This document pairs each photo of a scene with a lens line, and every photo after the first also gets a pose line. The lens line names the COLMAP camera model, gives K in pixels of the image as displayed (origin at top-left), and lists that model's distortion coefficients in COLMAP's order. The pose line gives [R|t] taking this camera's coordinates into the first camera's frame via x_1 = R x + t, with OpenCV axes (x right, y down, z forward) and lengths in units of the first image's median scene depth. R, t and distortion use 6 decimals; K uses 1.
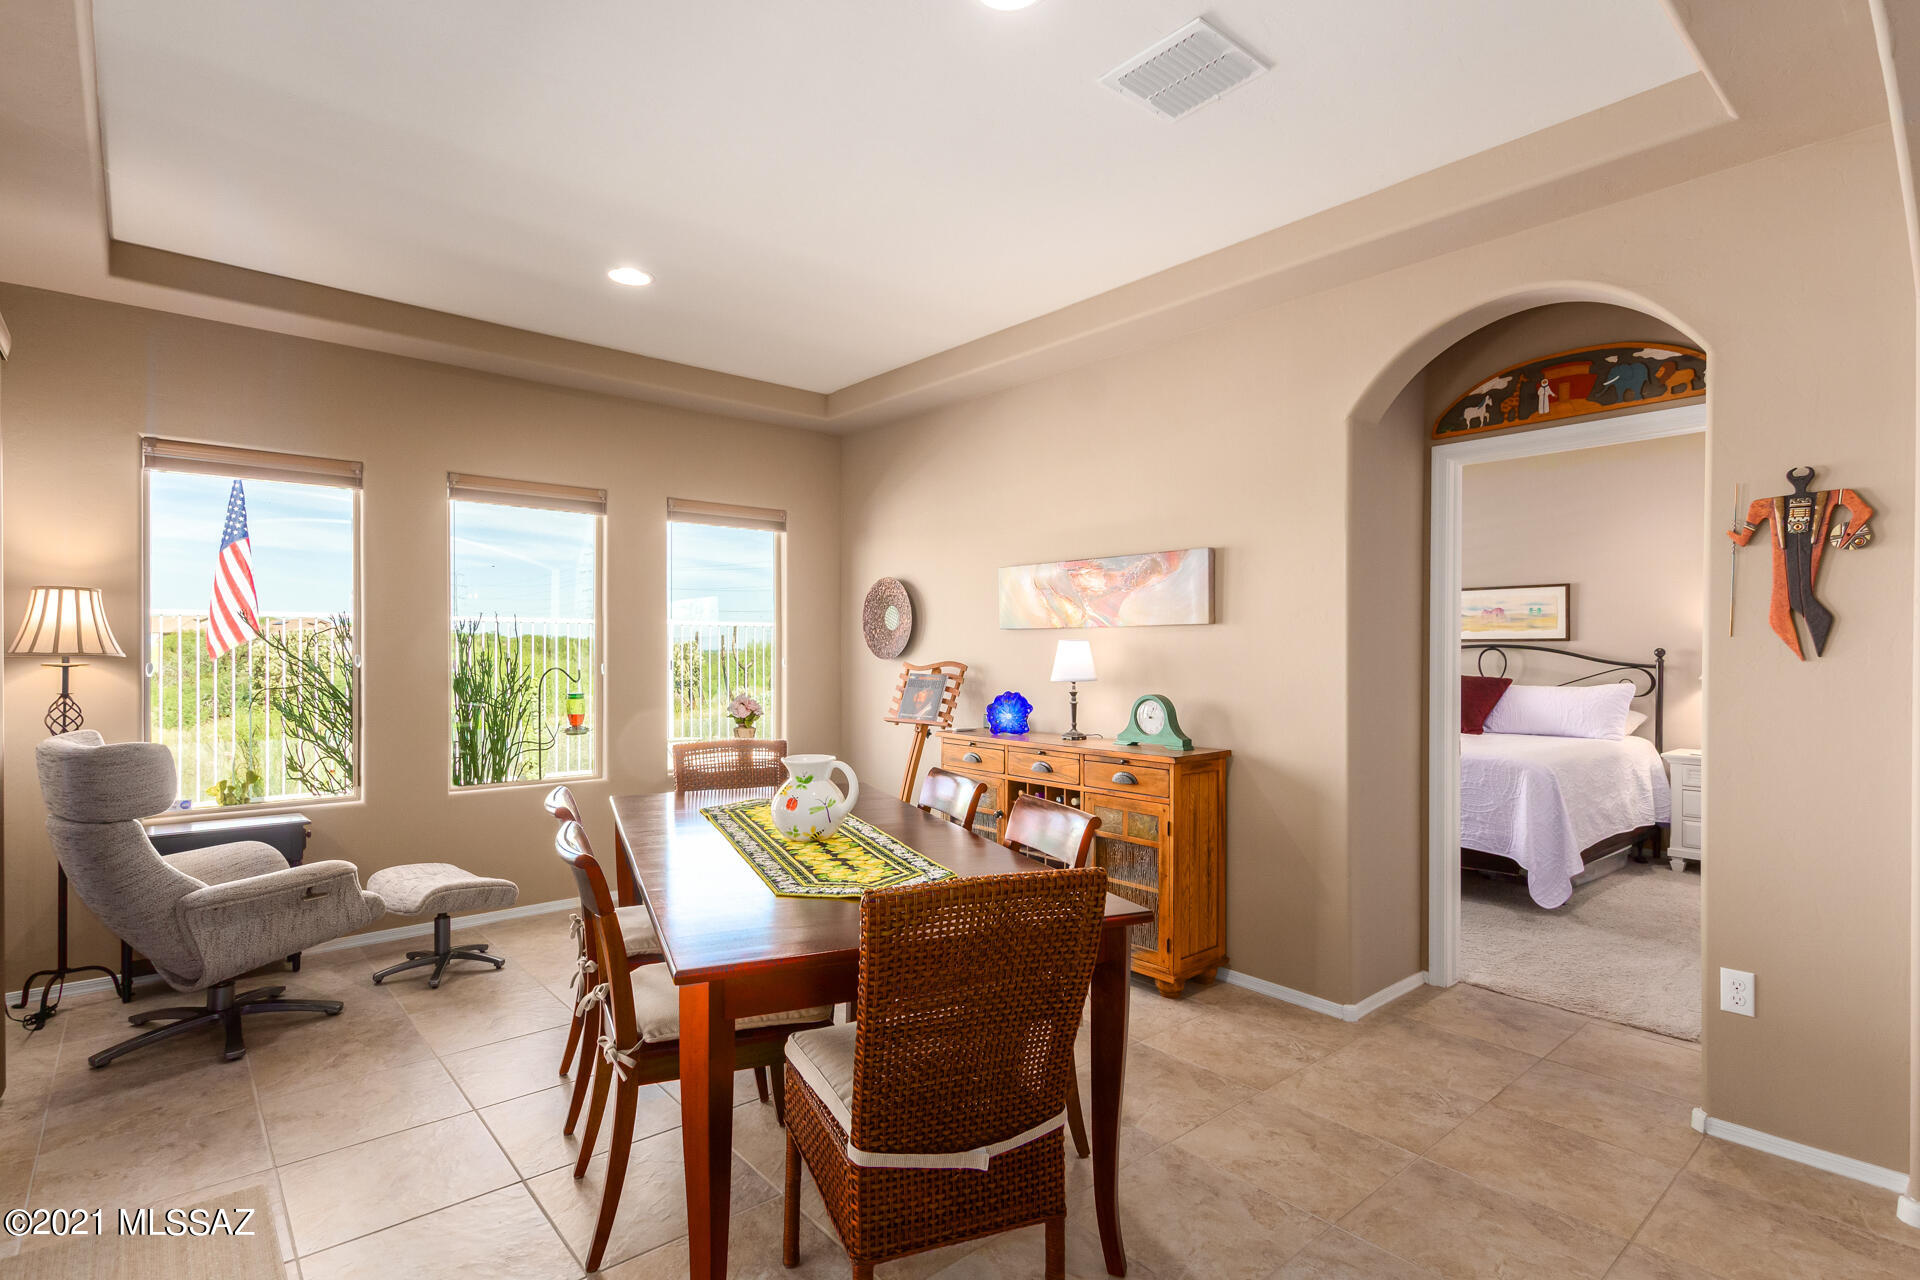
lens RADIAL K [[931.8, 0, 960.4], [0, 931.8, 657.0], [0, 0, 1]] dist [0.010801, -0.000987]
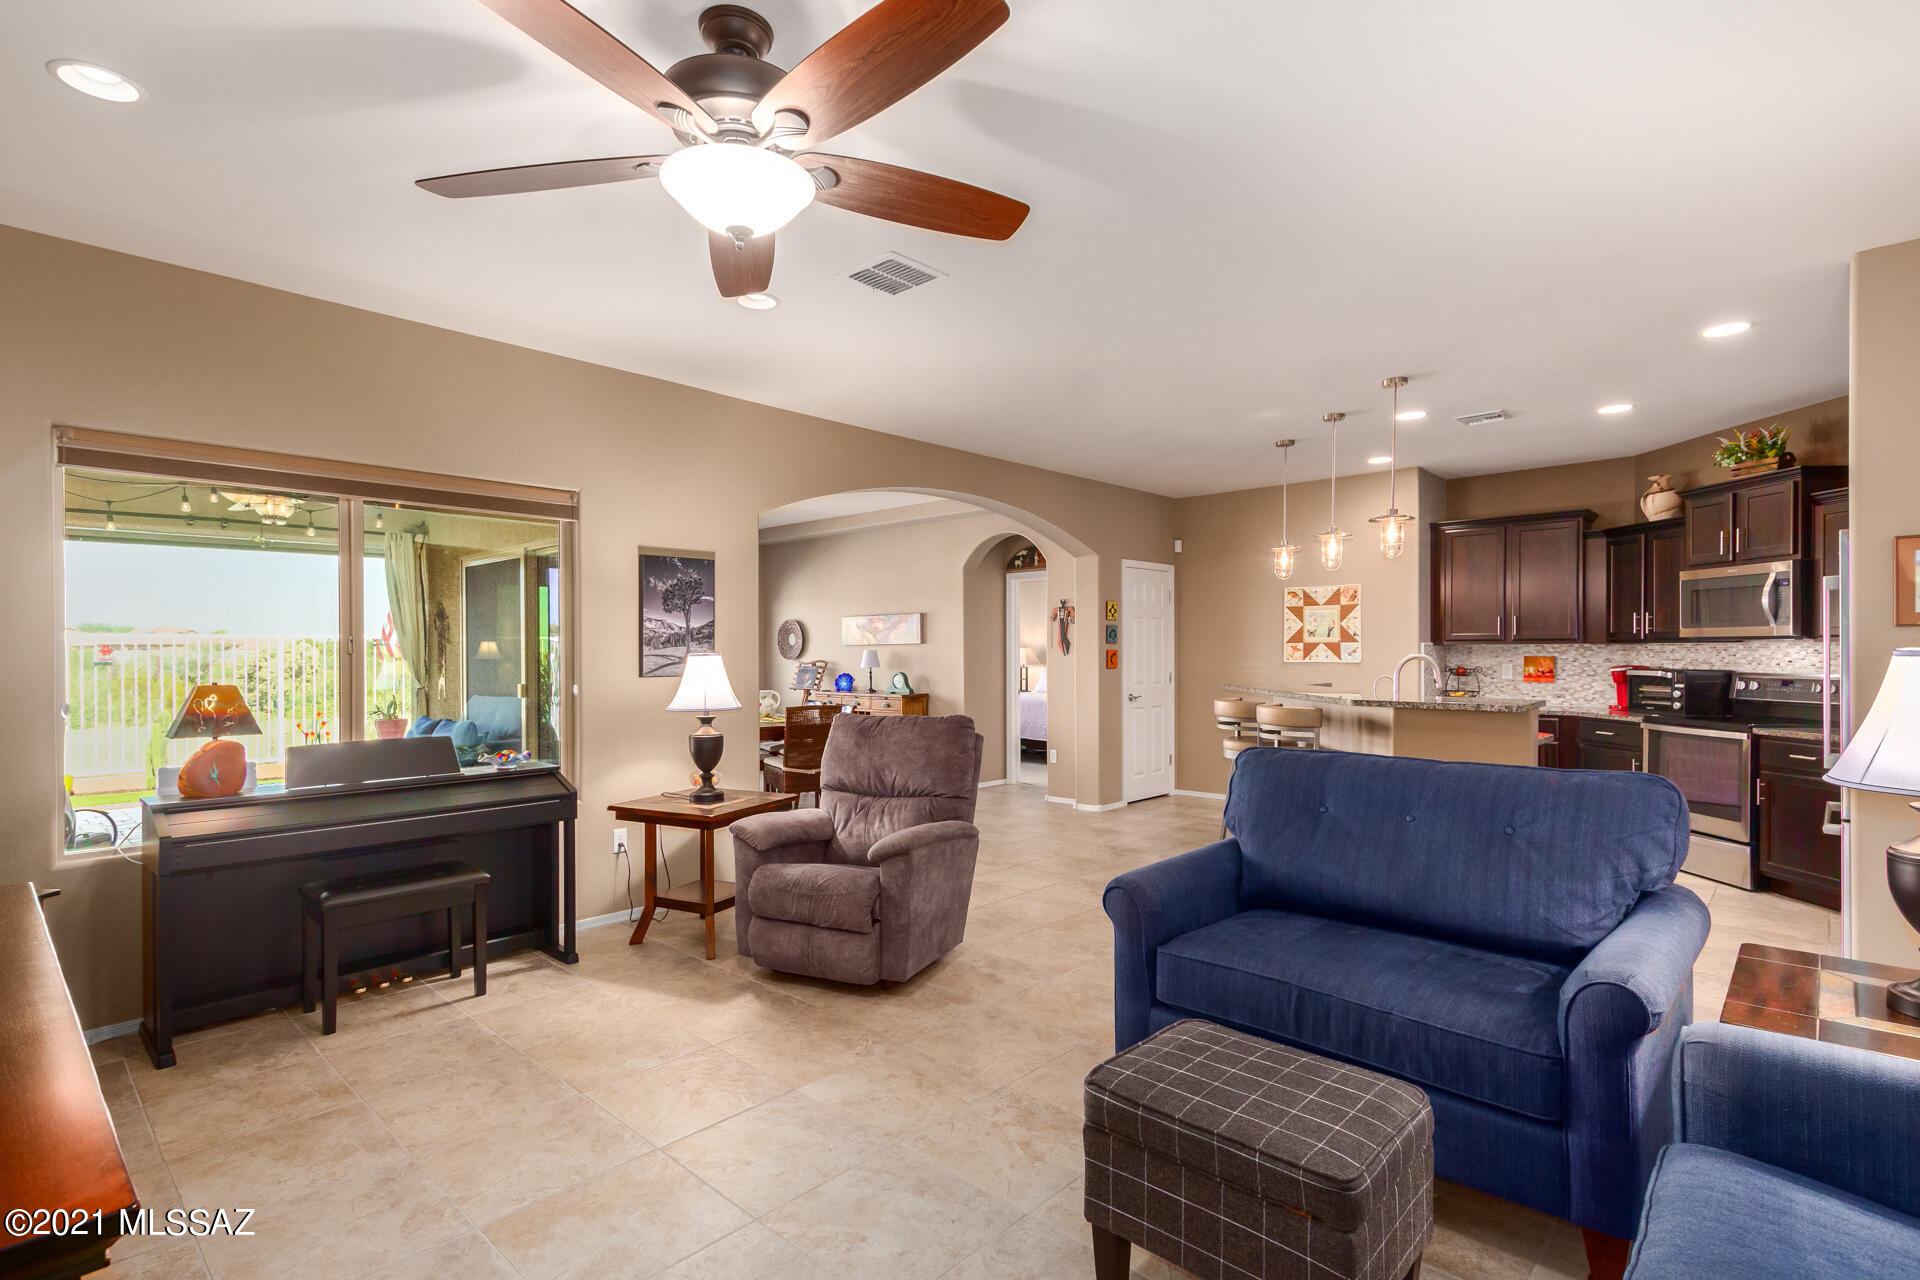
lens RADIAL K [[931.8, 0, 960.4], [0, 931.8, 657.0], [0, 0, 1]] dist [0.010801, -0.000987]
pose [[0.994025, -0.007432, 0.108895, 0.071324], [0.008115, 0.999950, -0.005828, 0.011769], [-0.108847, 0.006677, 0.994036, -1.090844]]
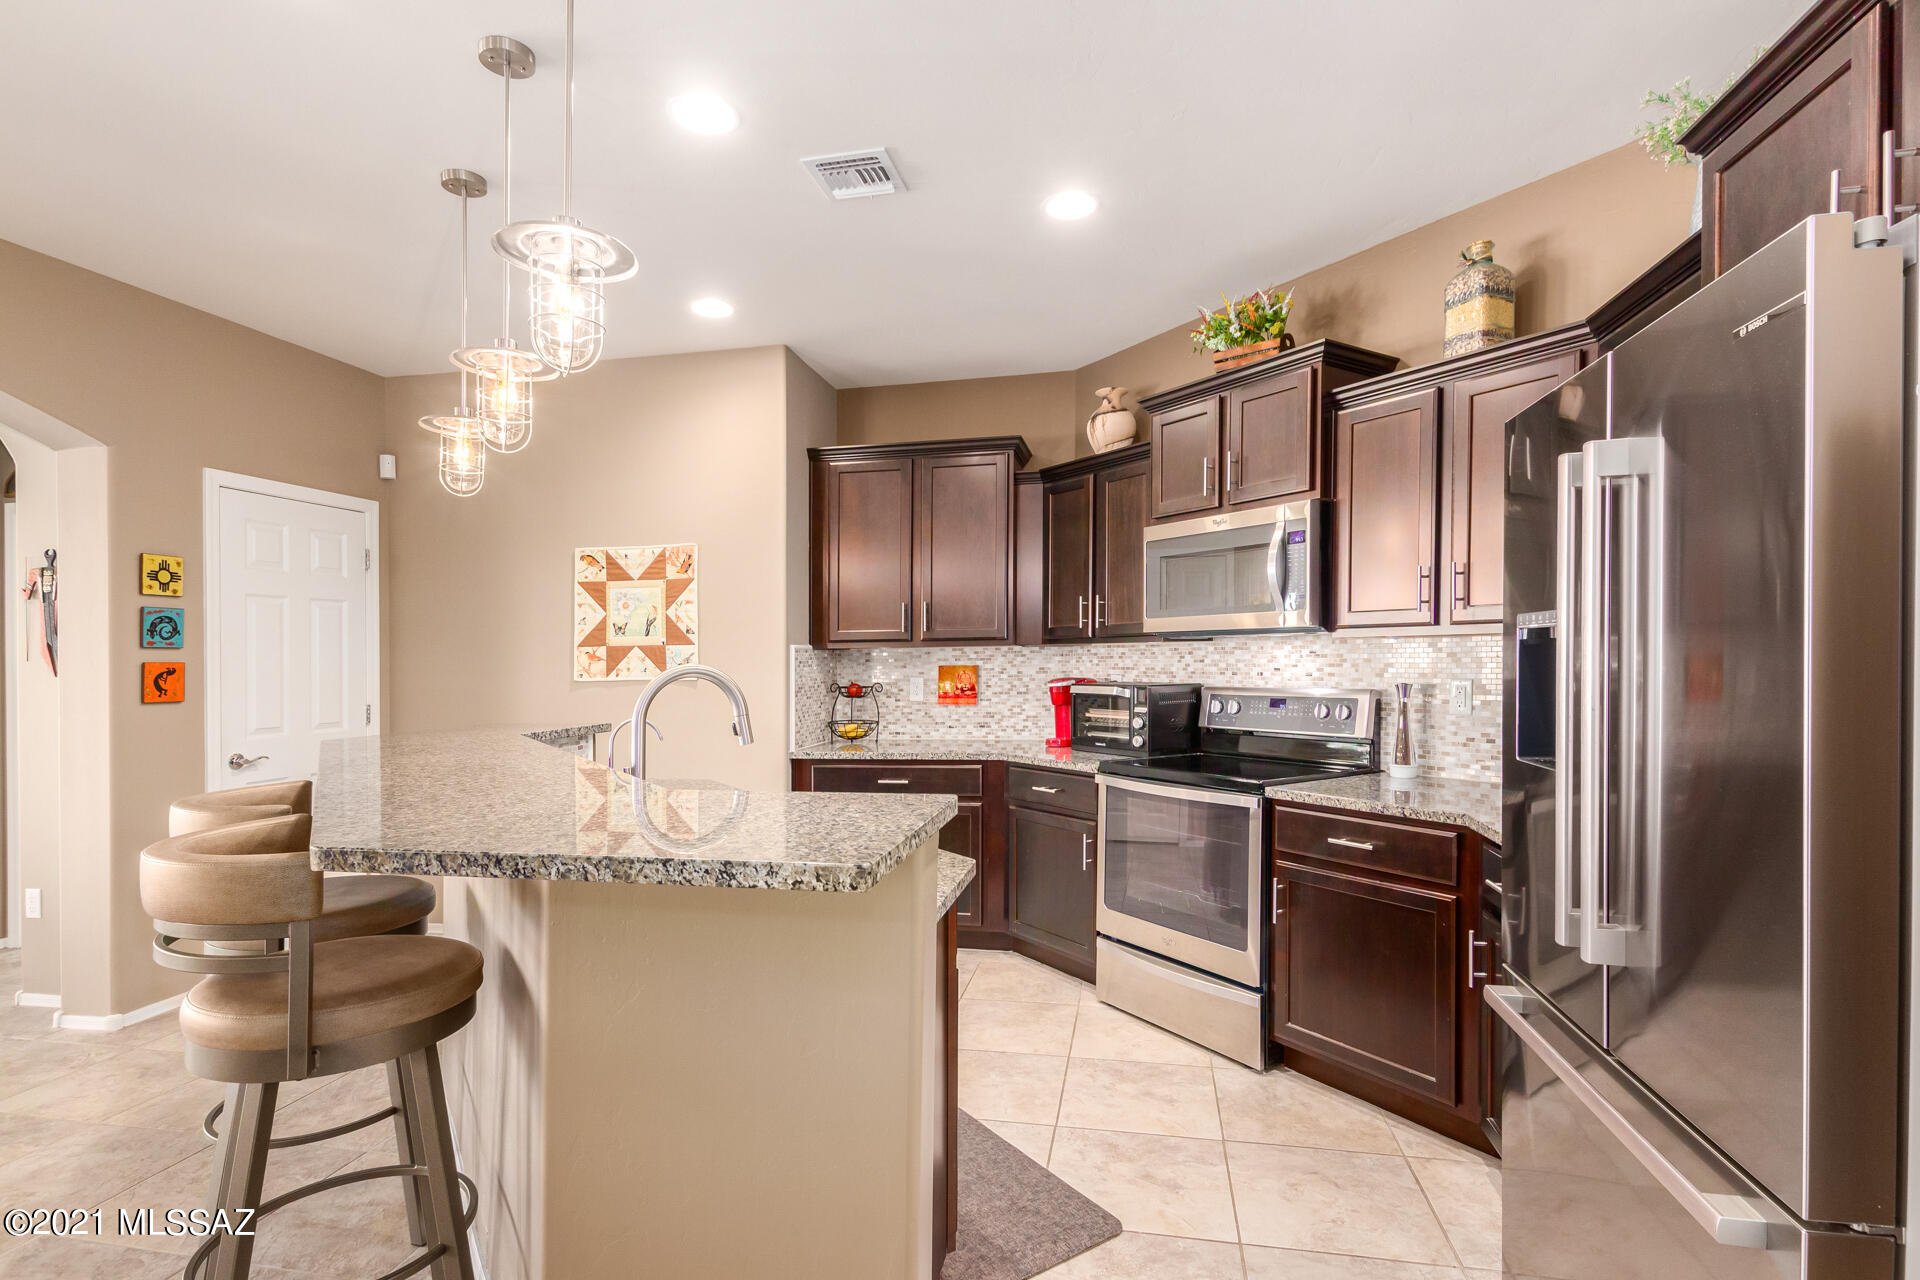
lens RADIAL K [[931.8, 0, 960.4], [0, 931.8, 657.0], [0, 0, 1]] dist [0.010801, -0.000987]
pose [[0.793577, -0.011846, 0.608354, 0.531963], [0.022364, 0.999703, -0.009707, 0.009883], [-0.608058, 0.021309, 0.793606, -0.515729]]
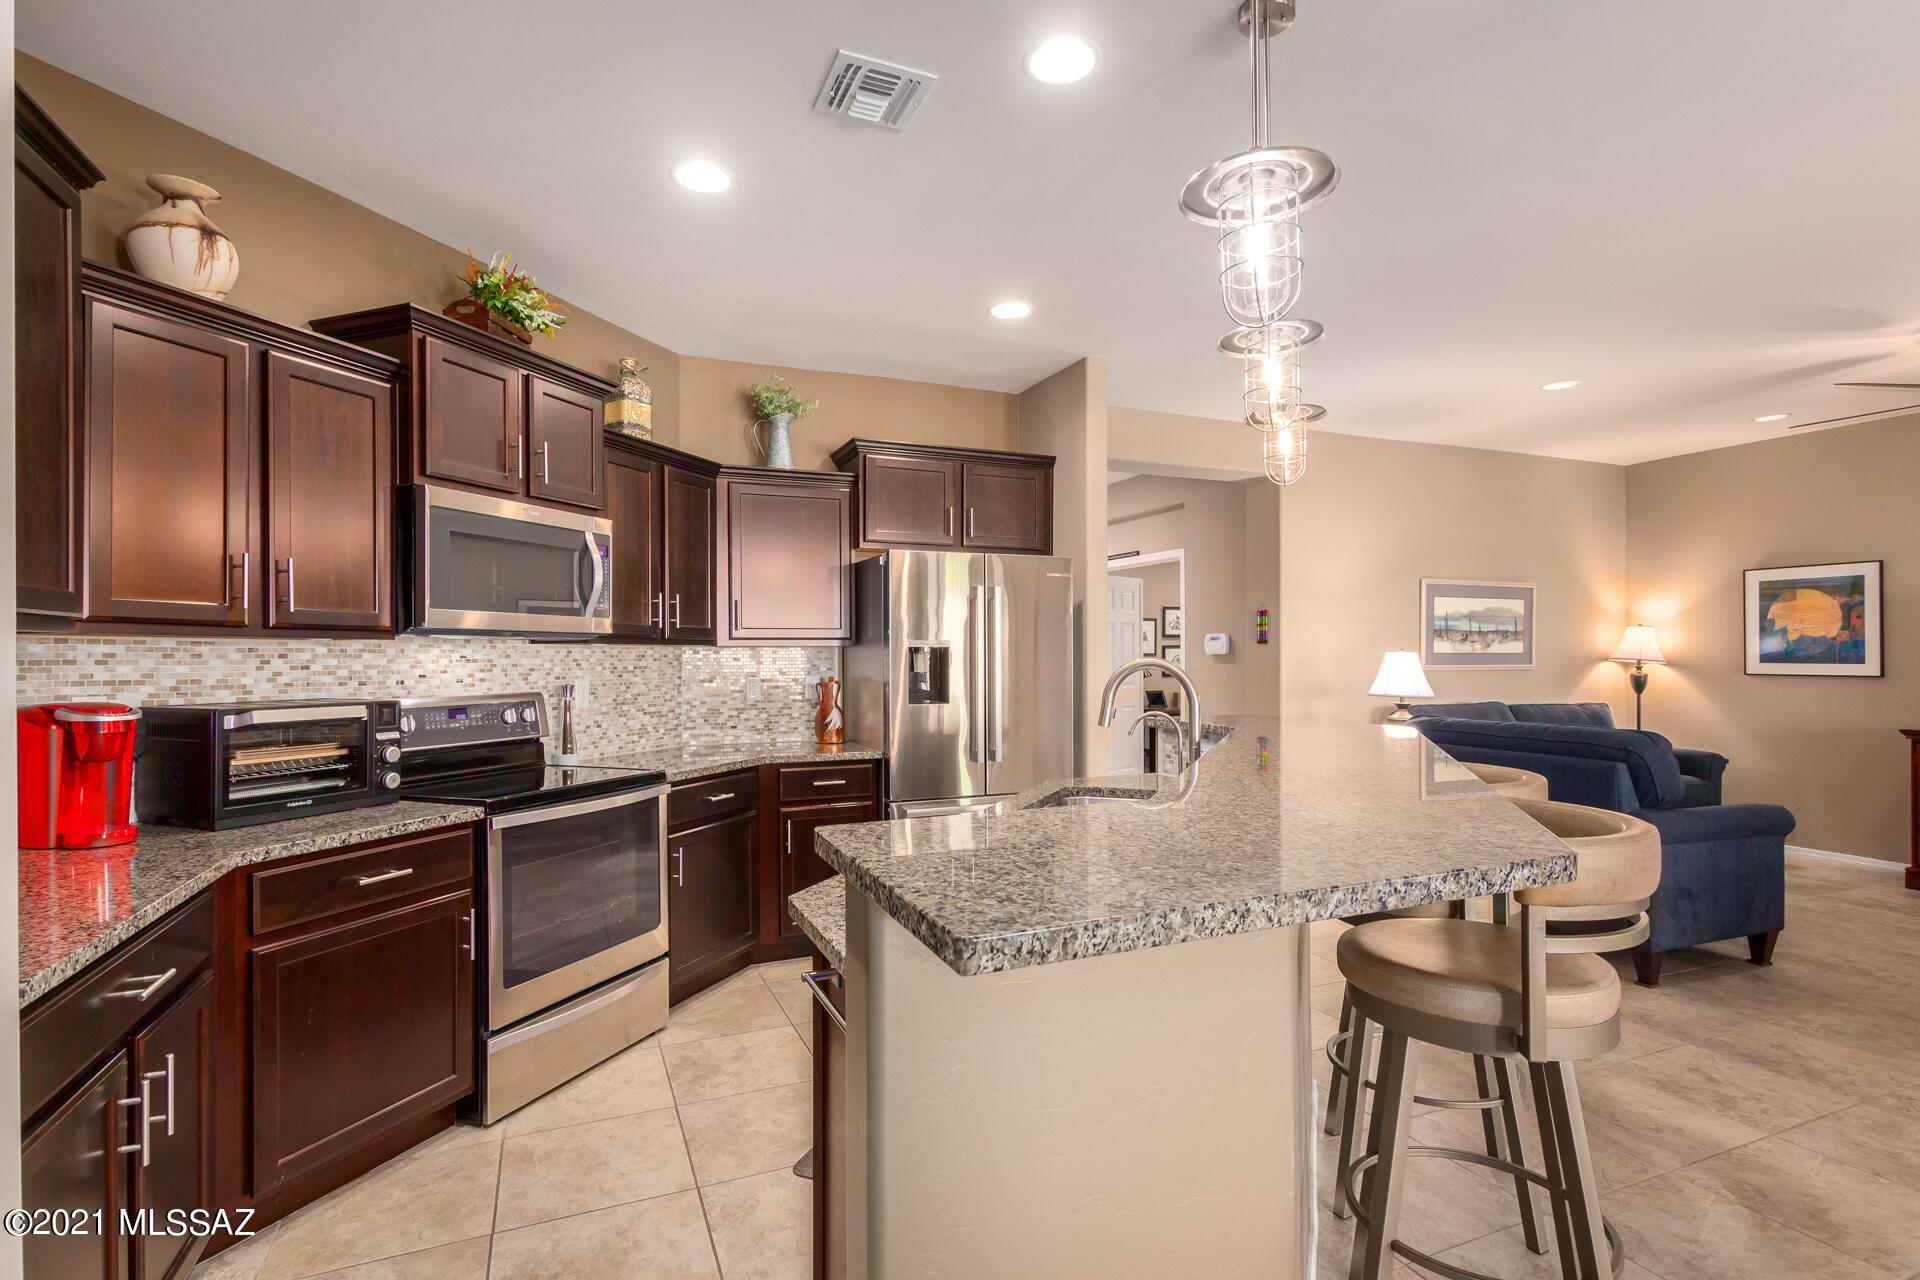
lens RADIAL K [[934.5, 0, 960.0], [0, 934.5, 640.0], [0, 0, 1]] dist [0.012524, -0.000023]
pose [[-0.952736, 0.006067, 0.303739, 0.632442], [0.005081, 0.999979, -0.004037, -0.002006], [-0.303757, -0.002303, -0.952747, 0.398005]]
